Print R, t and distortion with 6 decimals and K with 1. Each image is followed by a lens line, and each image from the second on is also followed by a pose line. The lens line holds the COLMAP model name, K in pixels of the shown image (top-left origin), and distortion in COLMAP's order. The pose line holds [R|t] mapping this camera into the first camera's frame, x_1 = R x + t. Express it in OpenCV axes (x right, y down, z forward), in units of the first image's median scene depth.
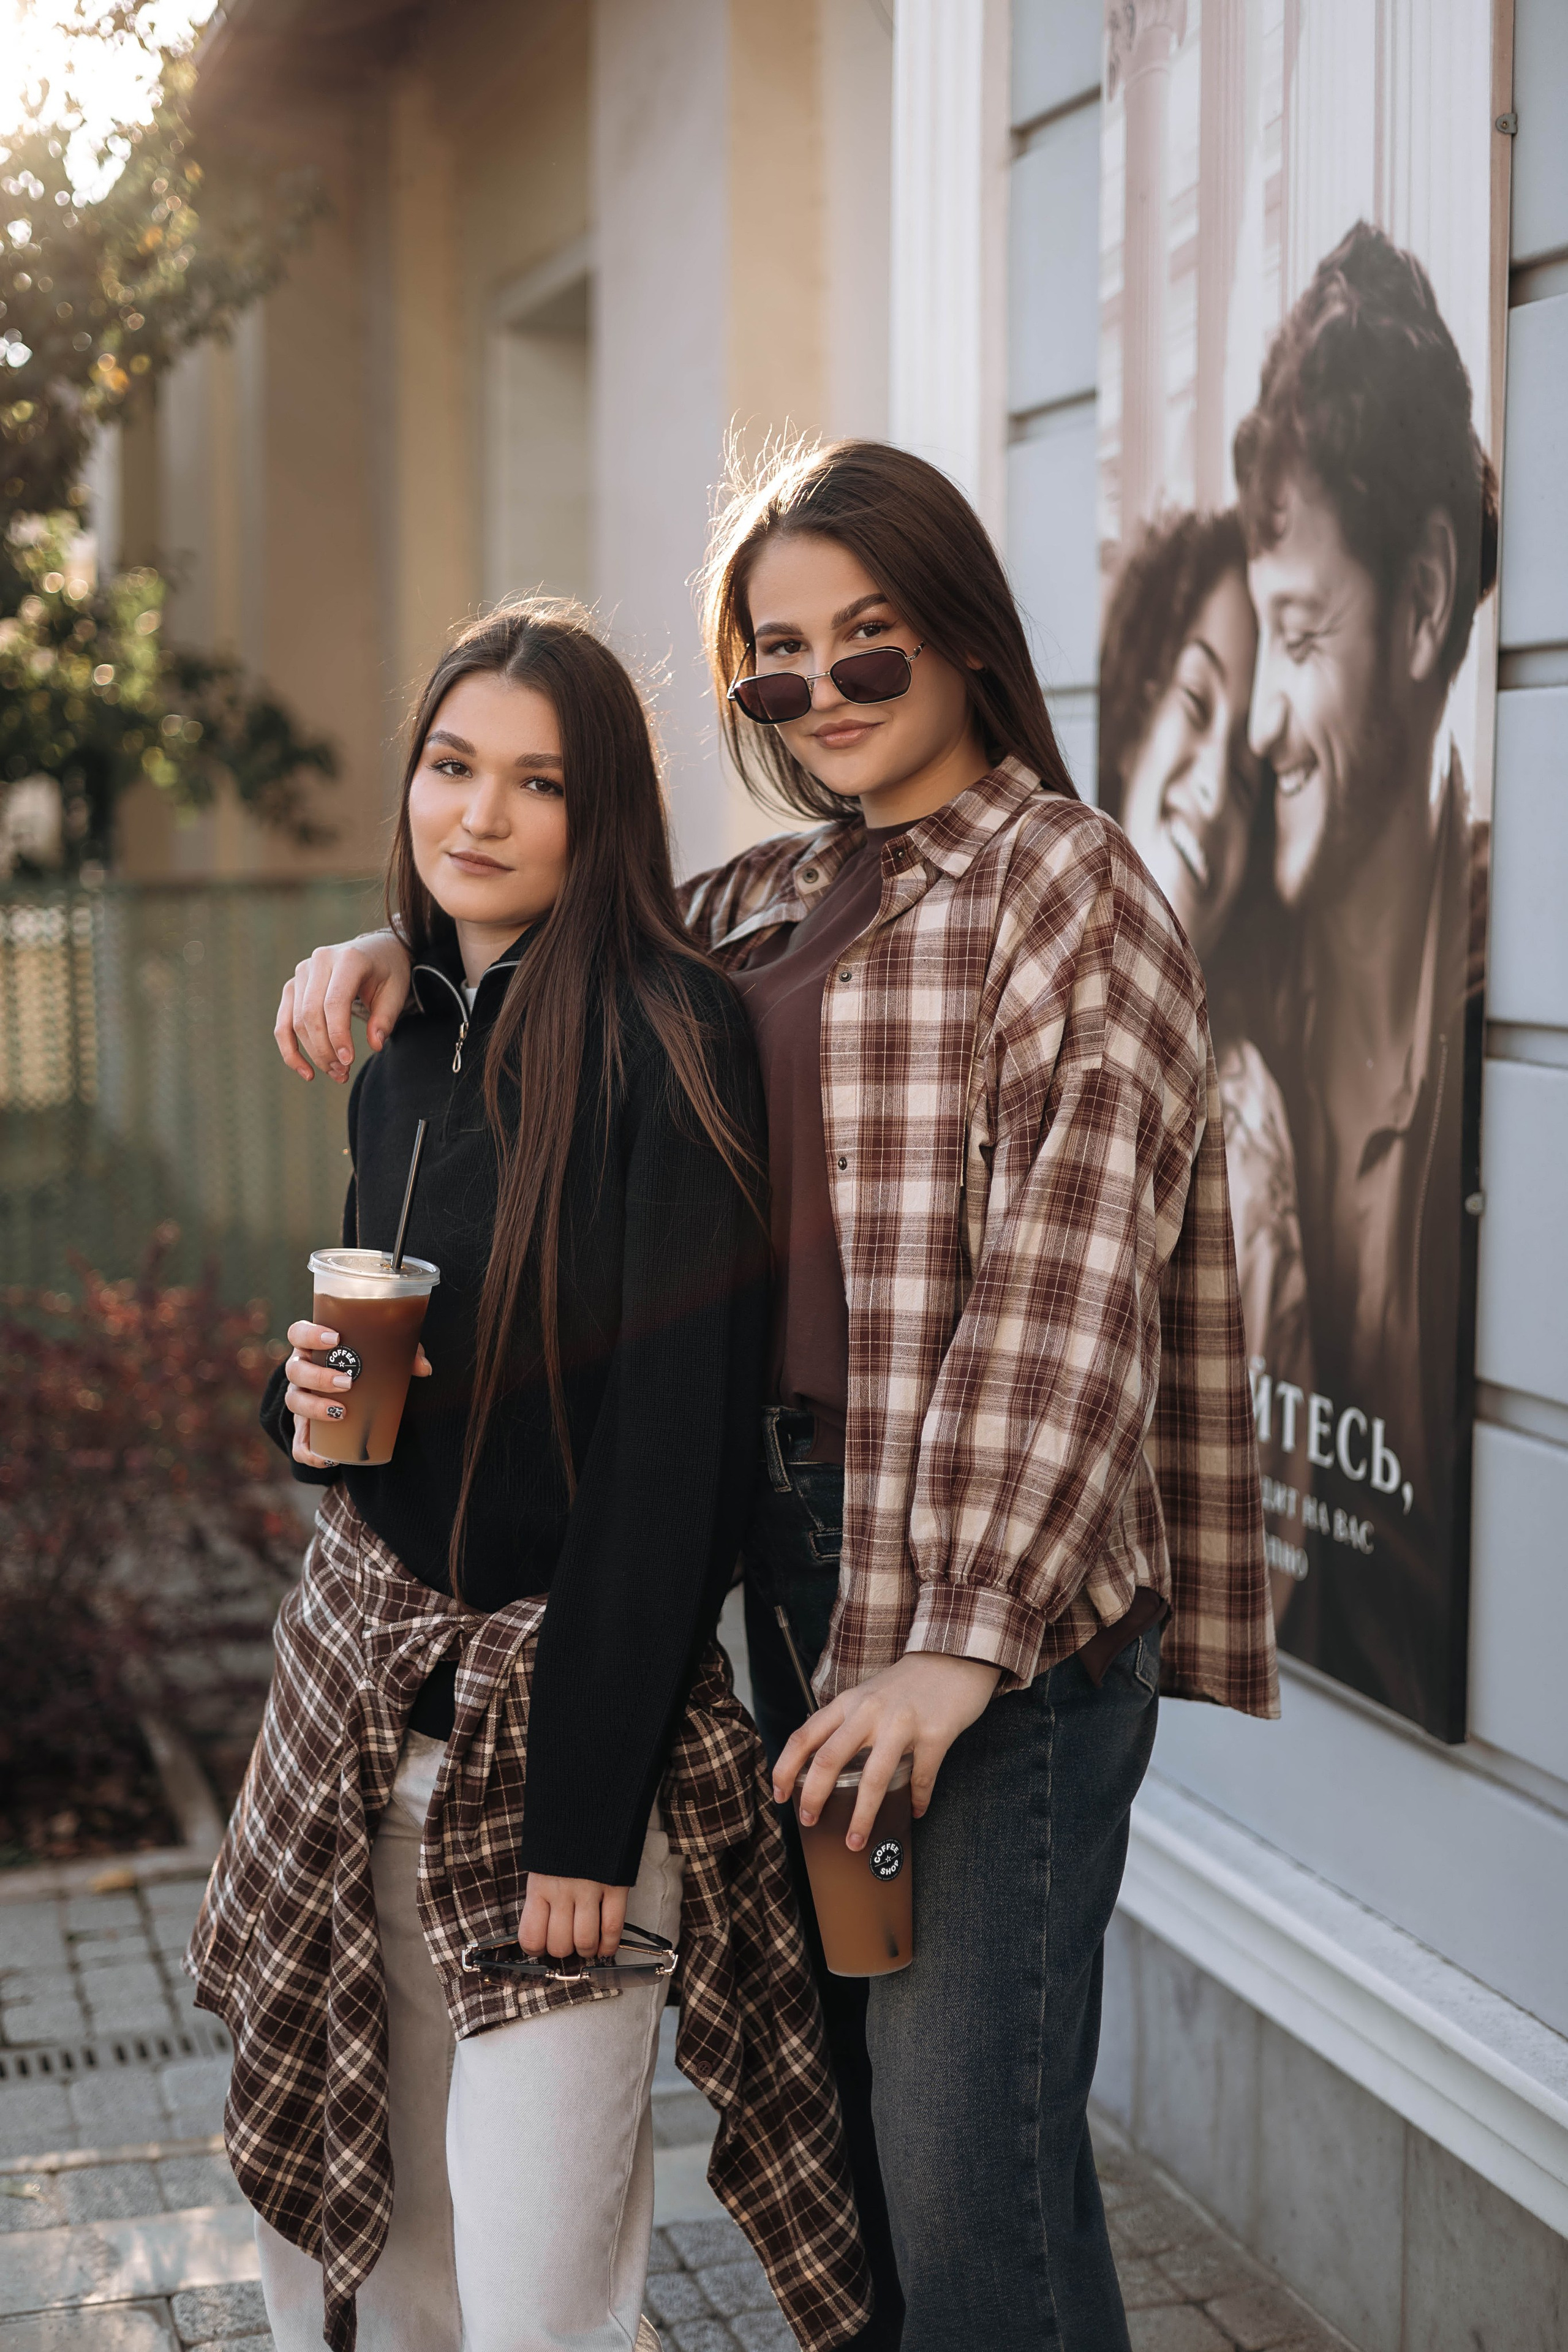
lens RADIAL K [[3401.6, 0, 784.0], [0, 3401.6, 1176.0], [0, 0, 1]] dist [0.196396, -0.680732]
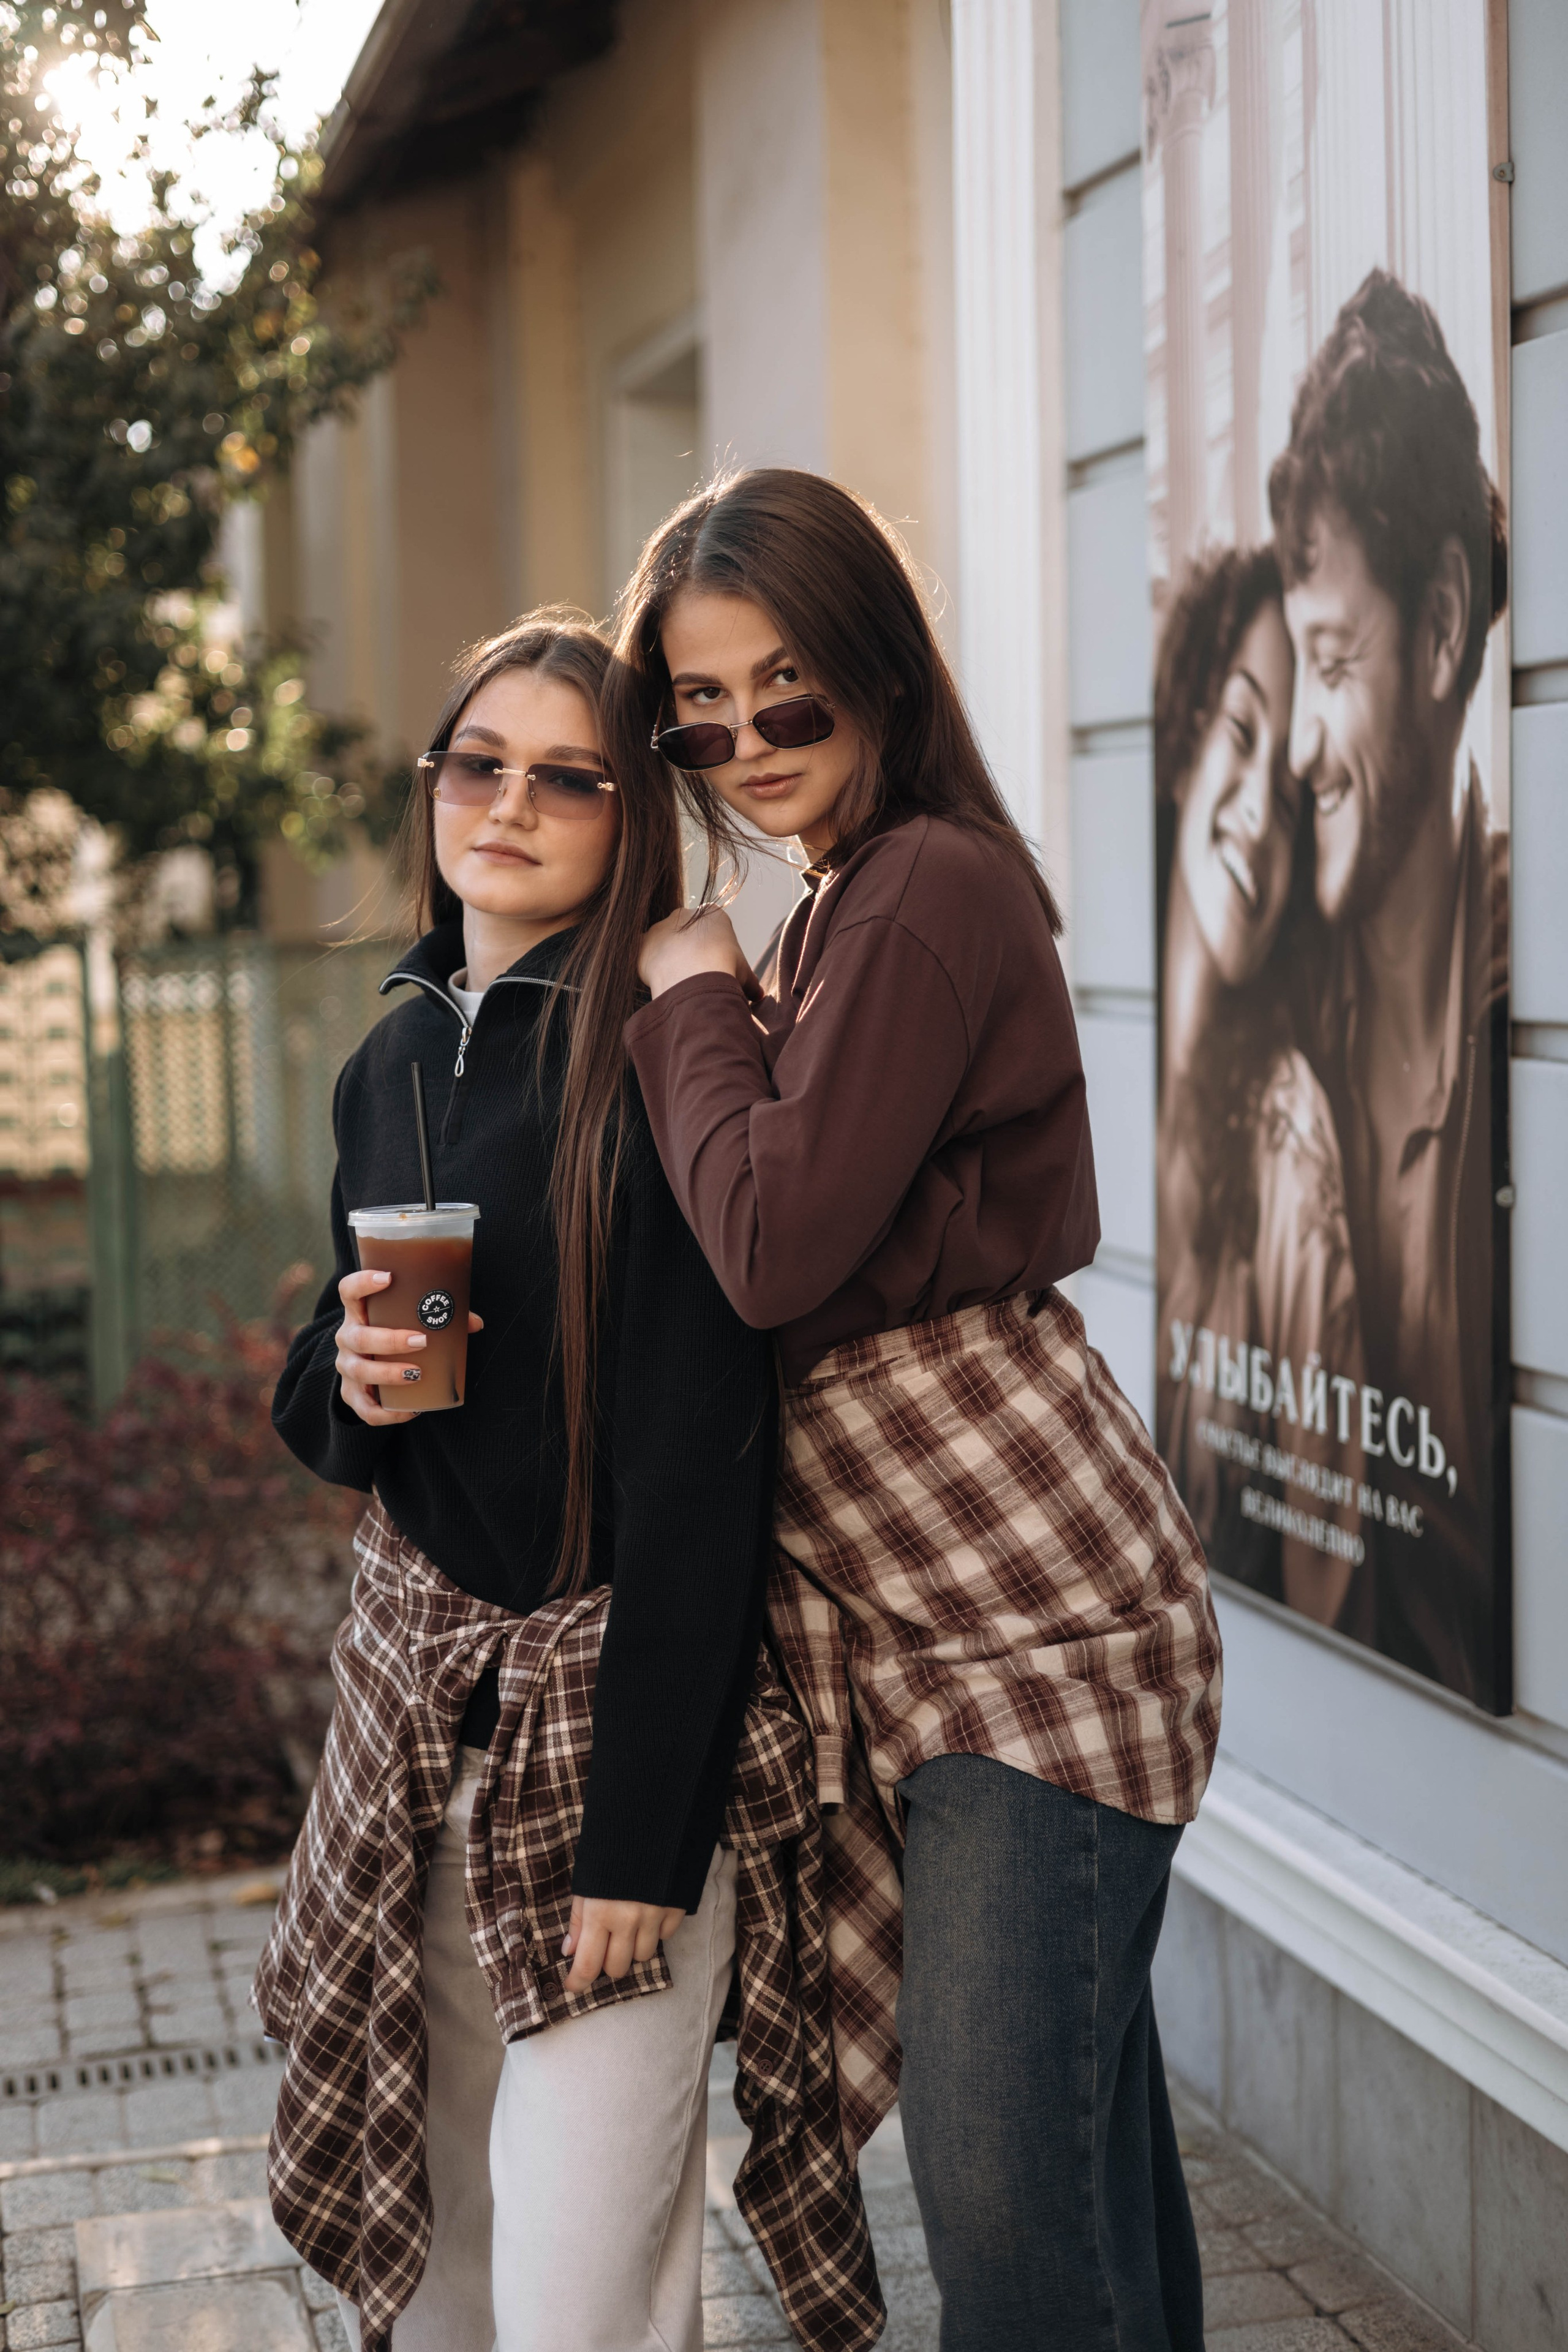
lens RADIAL K [[3401.6, 0, 784.0], [0, 3401.6, 1176.0], [0, 0, 1]] dist [0.196396, -0.680732]
pose [[0.998665, -0.018744, -0.048132, 0.029221], [0.017860, 0.999665, -0.018728, 0.016058], [0.048467, 0.017843, 0.998665, -0.053617]]
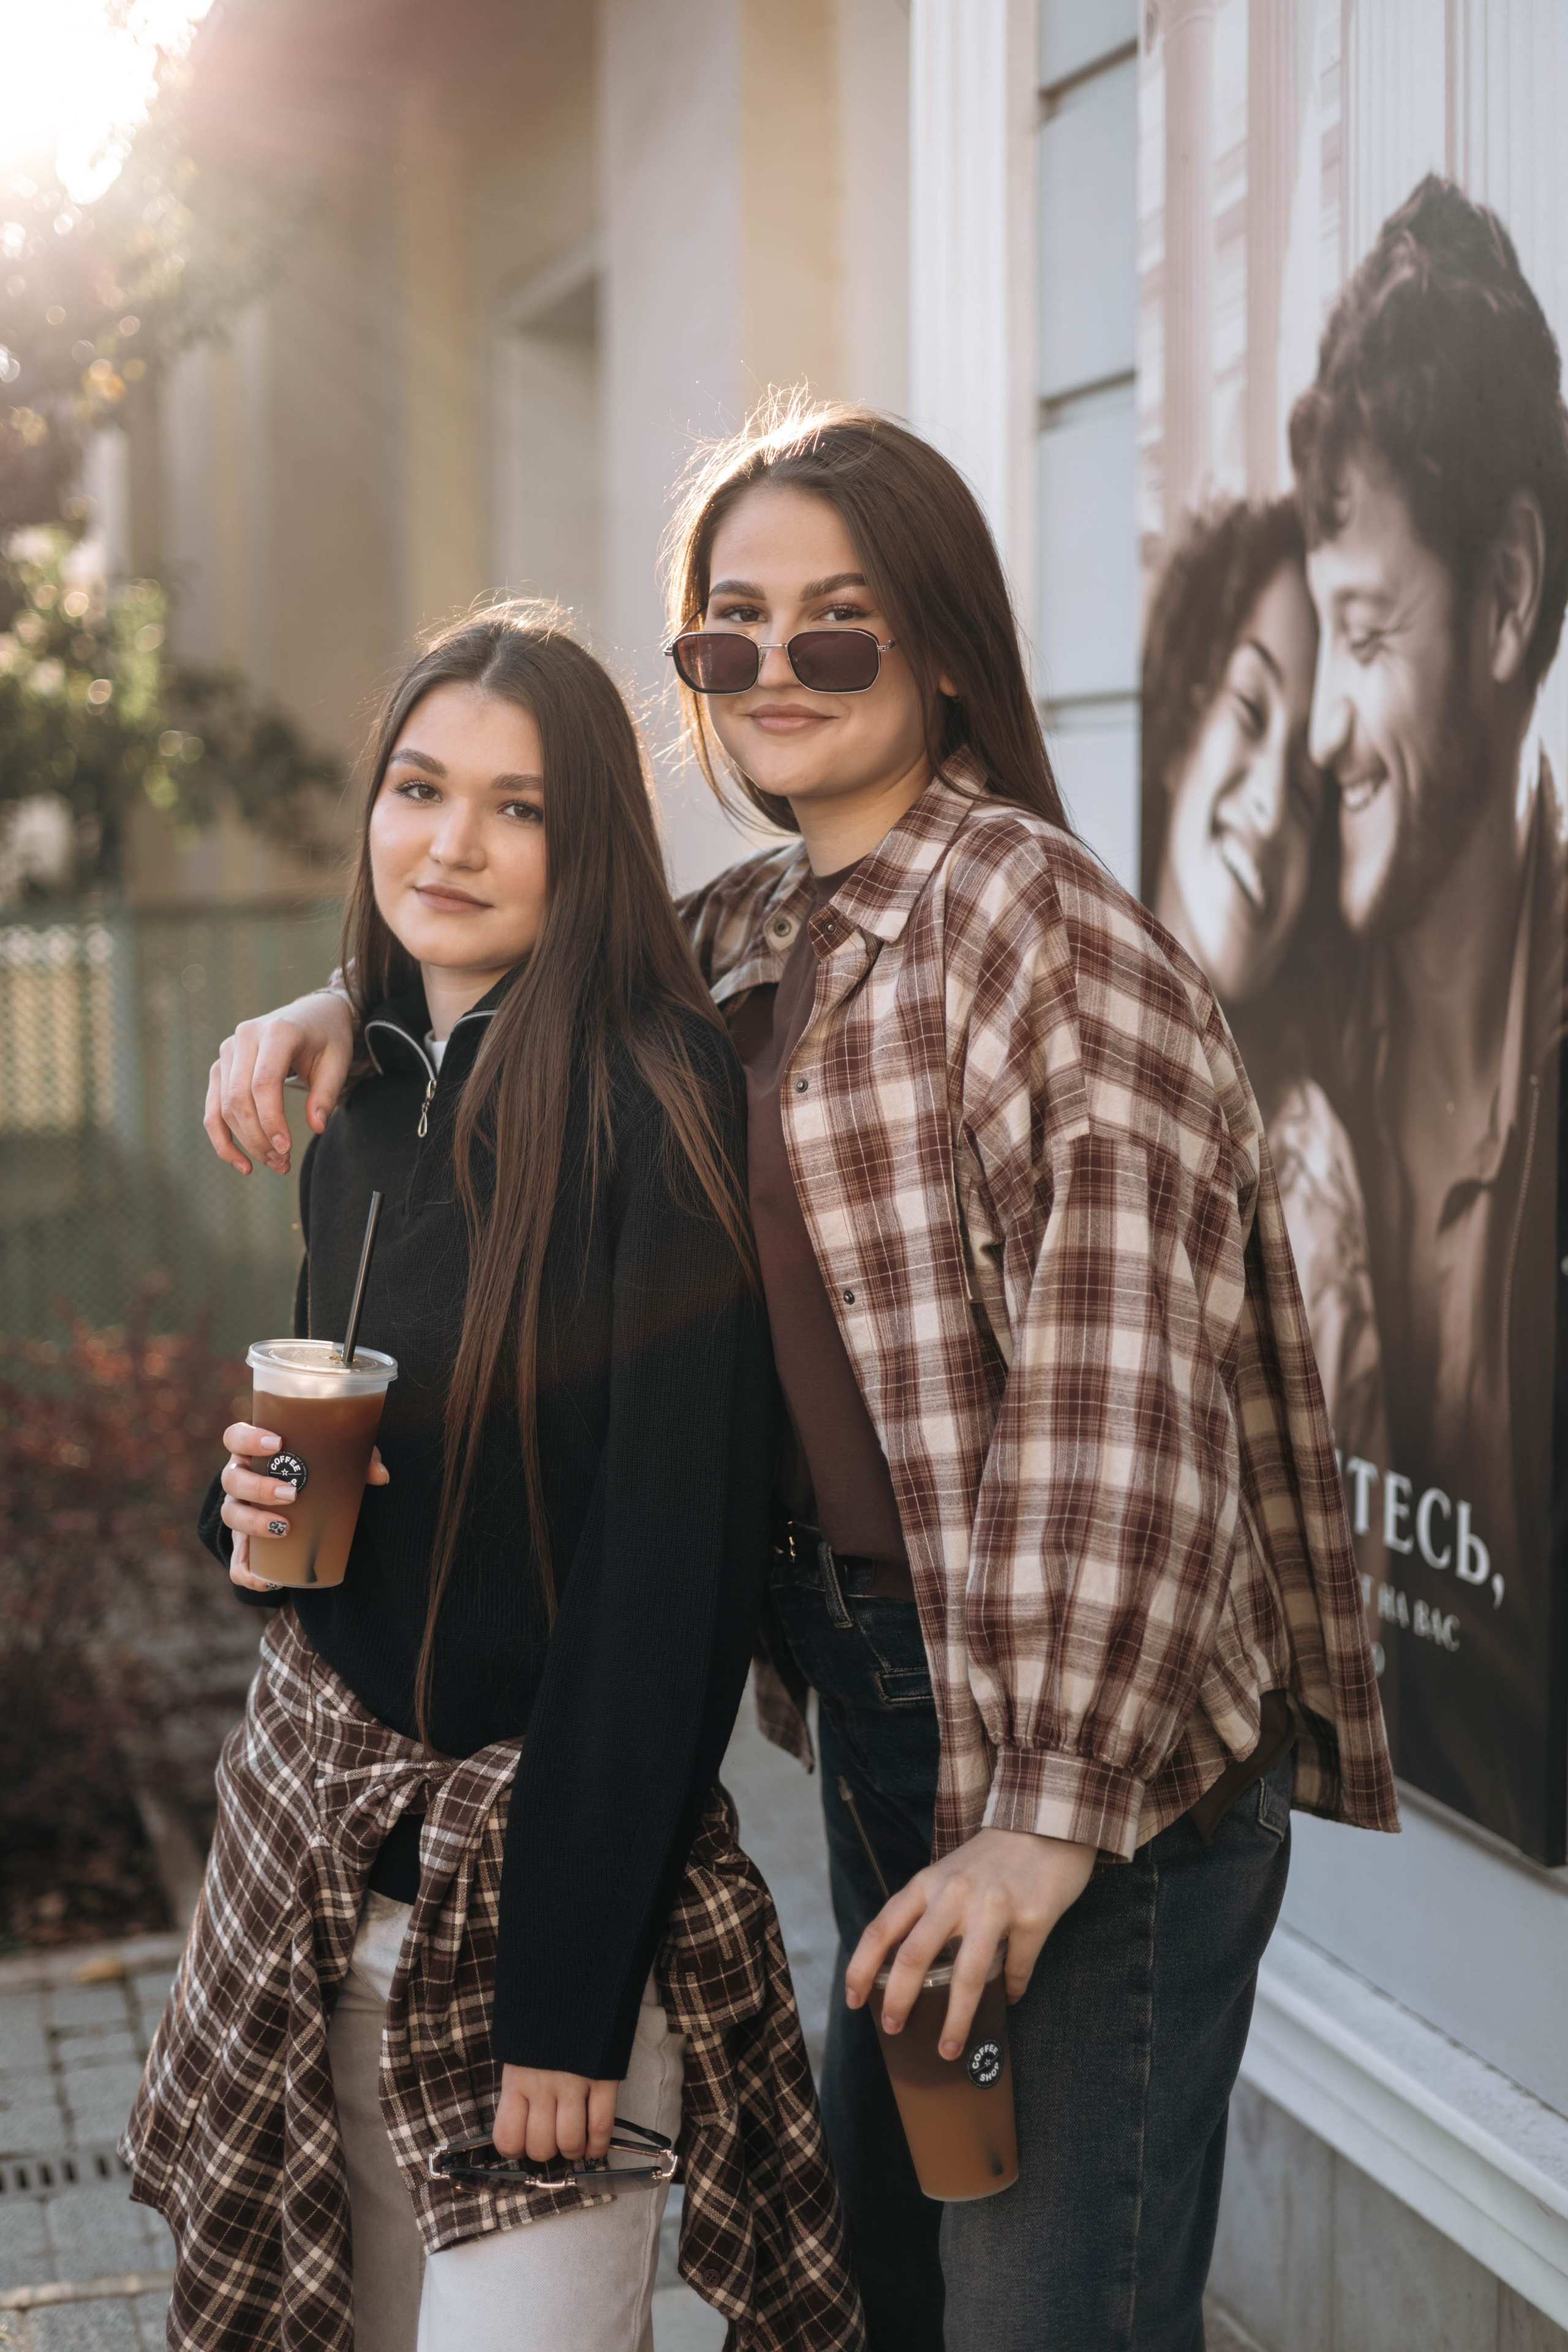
lens RADIAL K [[3409.2, 0, 745.3], [0, 3409.2, 1138.0], [0, 0, 1]] dist [0.190813, -0.694843]
pose [[0.999754, -0.008256, -0.020570, 0.004373], [0.007971, 0.999872, -0.013904, -0.013043], [0.020682, 0.013737, 0.999692, 0.089766]]
